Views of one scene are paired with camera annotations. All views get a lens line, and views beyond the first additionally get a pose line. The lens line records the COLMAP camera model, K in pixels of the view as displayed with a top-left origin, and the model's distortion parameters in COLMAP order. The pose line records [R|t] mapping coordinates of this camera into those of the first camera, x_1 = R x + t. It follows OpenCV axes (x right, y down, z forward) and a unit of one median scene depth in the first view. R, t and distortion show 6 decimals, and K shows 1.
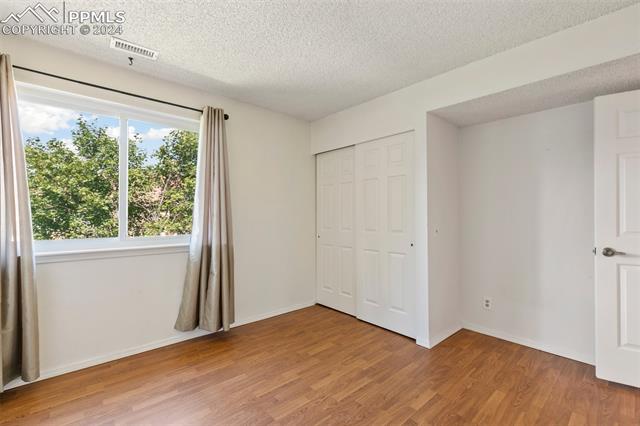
lens RADIAL K [[284.8, 0, 320.0], [0, 284.8, 213.0], [0, 0, 1]] dist [0.001617, -0.000007]
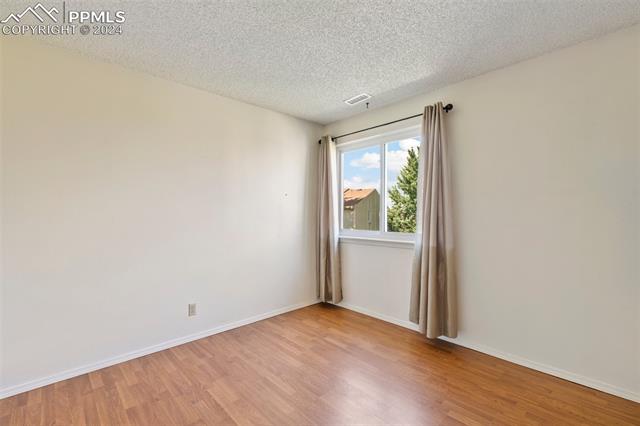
lens RADIAL K [[284.8, 0, 320.0], [0, 284.8, 213.0], [0, 0, 1]] dist [0.001617, -0.000007]
pose [[0.026189, -0.004700, -0.999646, 0.628466], [0.008564, 0.999953, -0.004477, -0.000630], [0.999620, -0.008444, 0.026228, 0.630467]]
